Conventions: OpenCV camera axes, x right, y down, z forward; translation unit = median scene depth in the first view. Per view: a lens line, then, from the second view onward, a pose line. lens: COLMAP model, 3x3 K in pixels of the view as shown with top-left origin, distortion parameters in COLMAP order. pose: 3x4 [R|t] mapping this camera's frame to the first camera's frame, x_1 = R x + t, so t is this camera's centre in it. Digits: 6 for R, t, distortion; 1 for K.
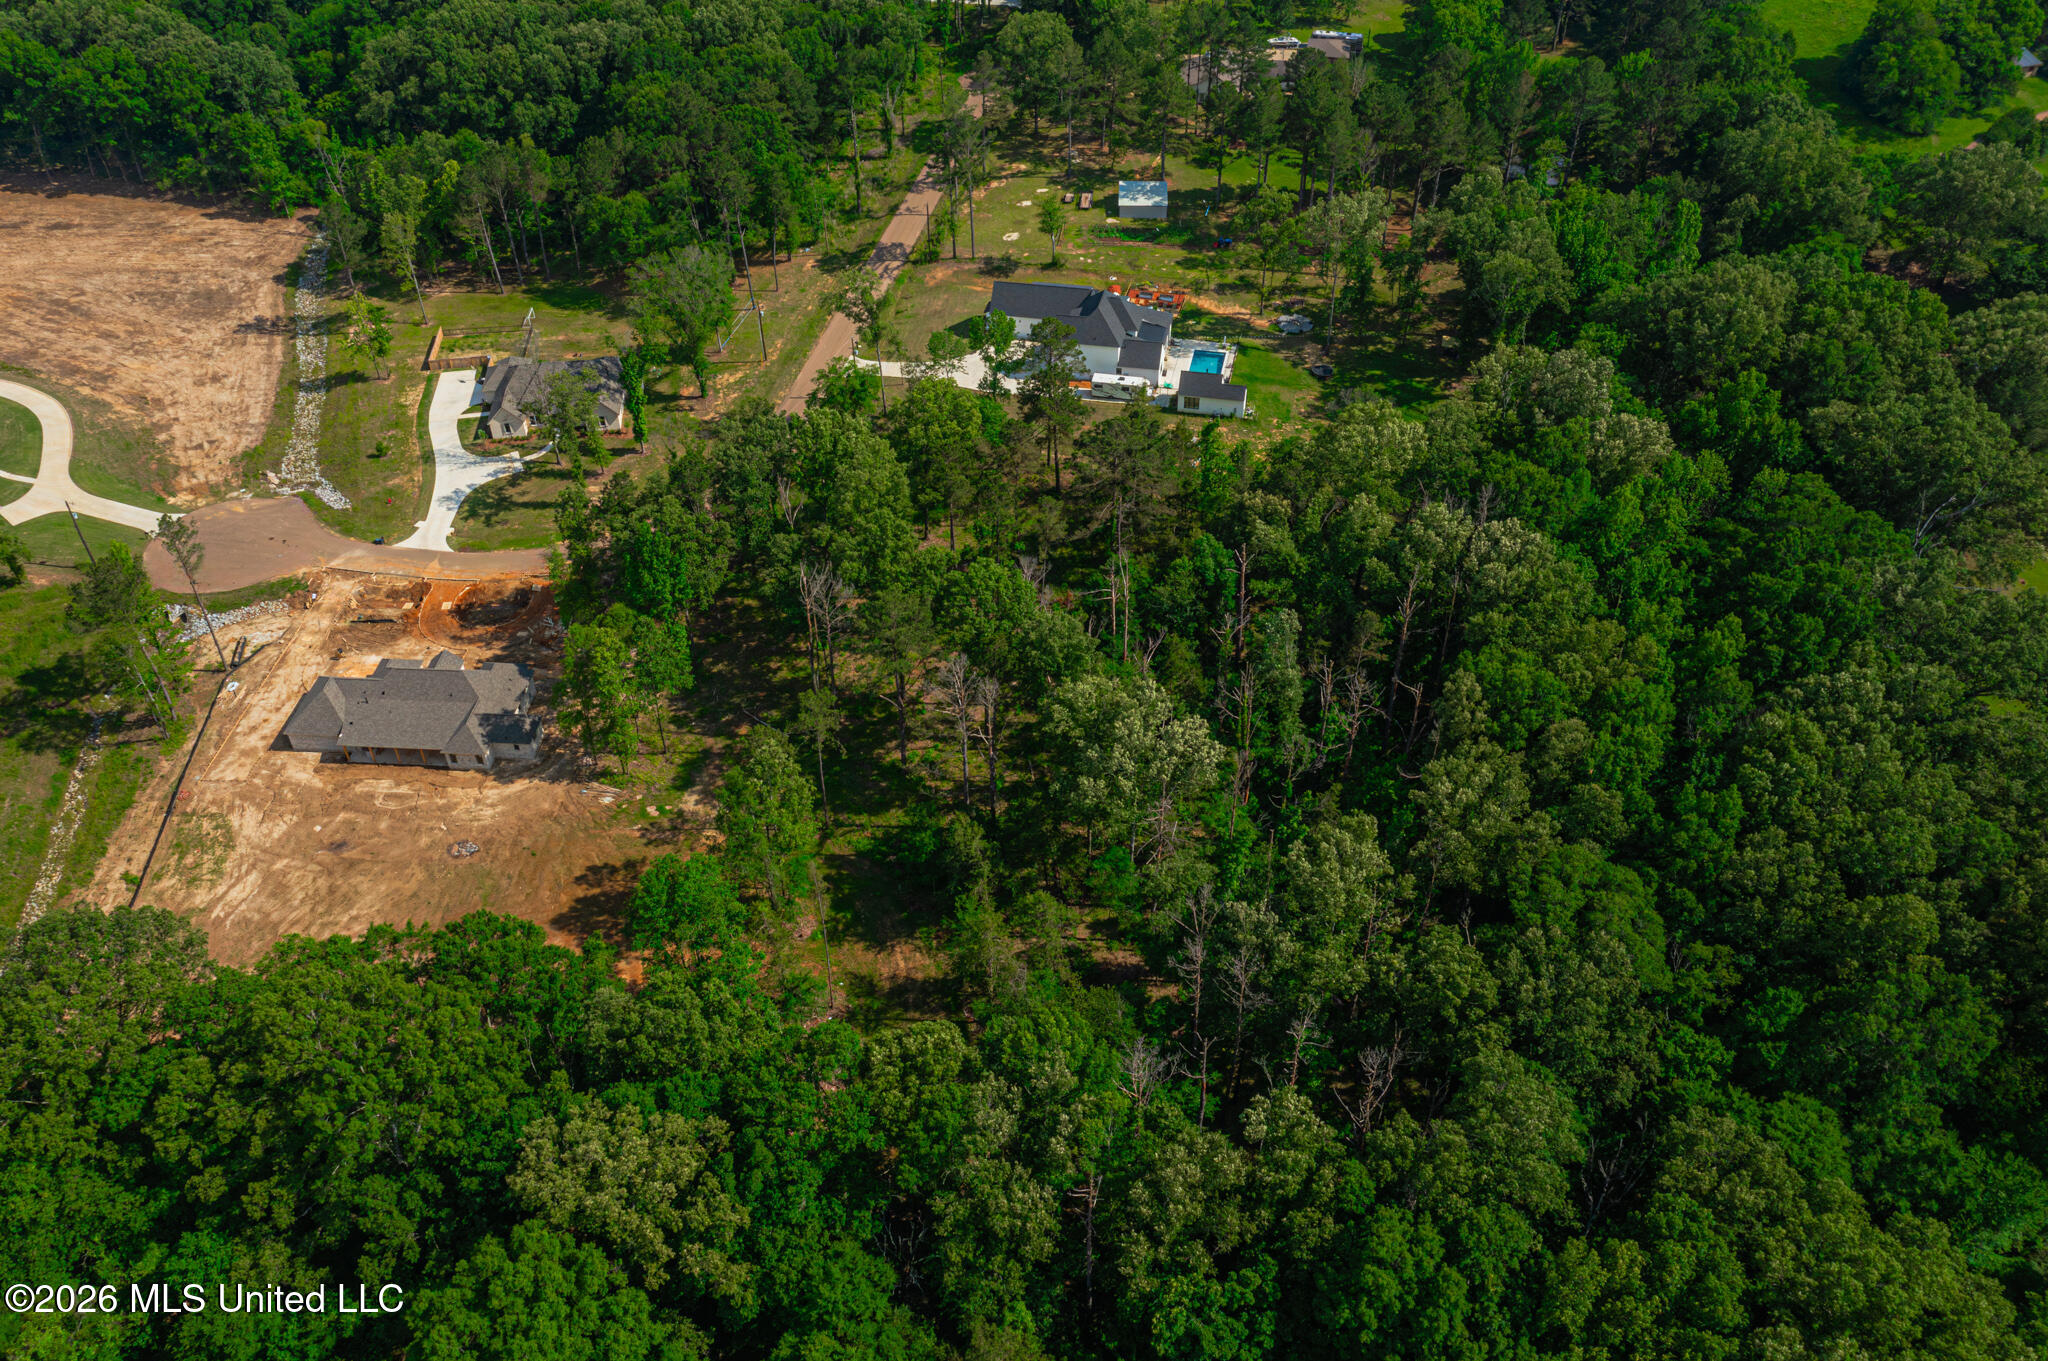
lens RADIAL K [[1601.7, 0, 1024.0], [0, 1601.7, 680.5], [0, 0, 1]] dist [-0.008708, 0.002485]
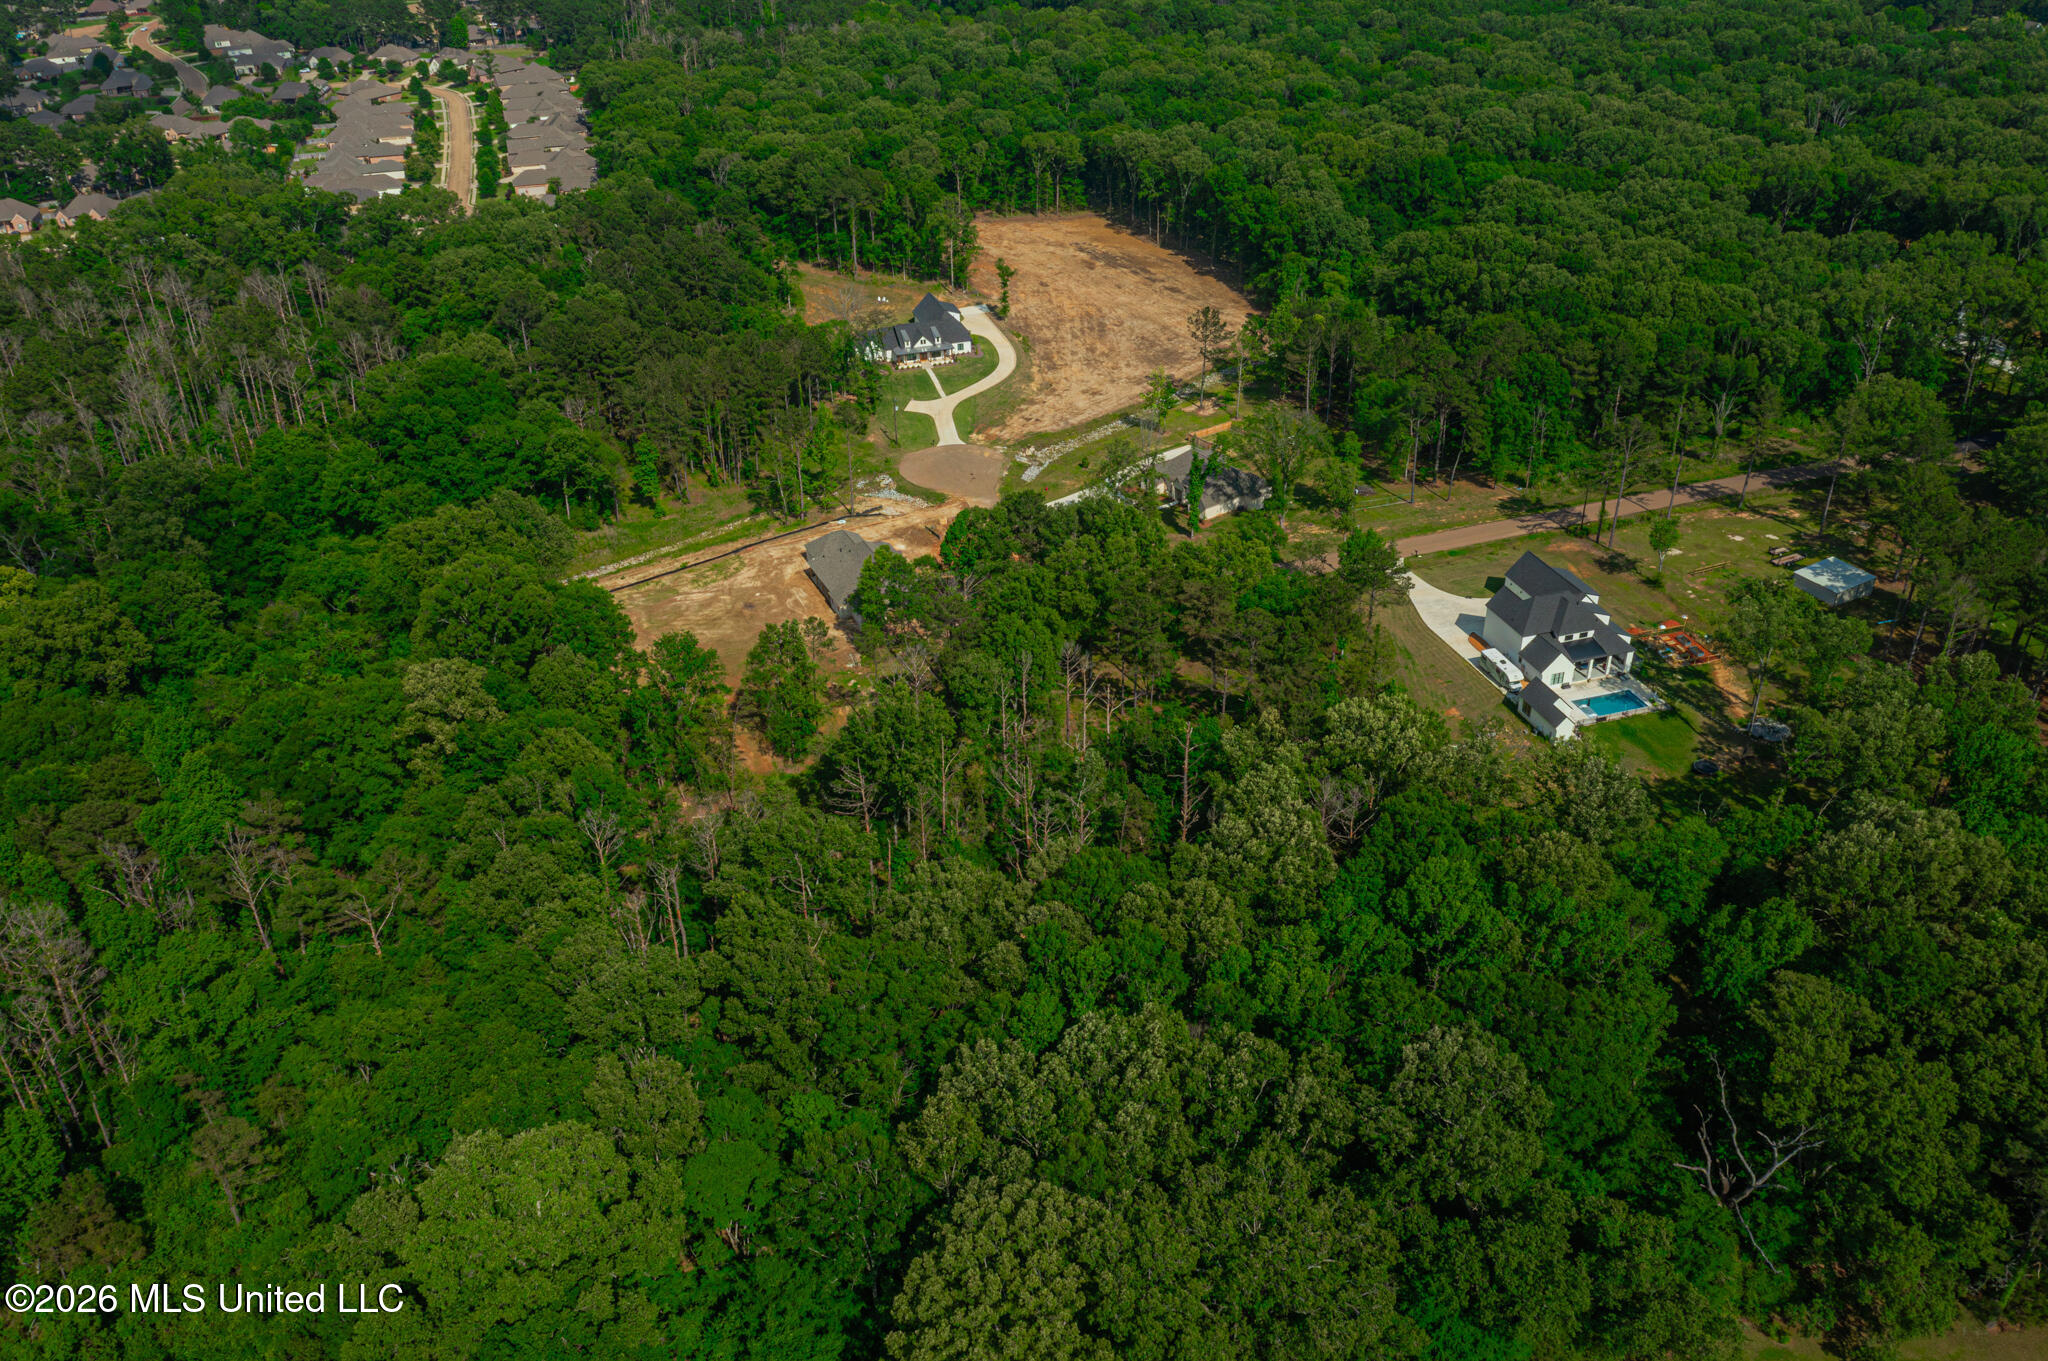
lens RADIAL K [[1601.7, 0, 1024.0], [0, 1601.7, 680.5], [0, 0, 1]] dist [-0.008708, 0.002485]
pose [[0.485278, 0.450632, -0.749291, 0.687387], [-0.556327, 0.820250, 0.133003, -0.147558], [0.674541, 0.352308, 0.648748, 0.151258]]
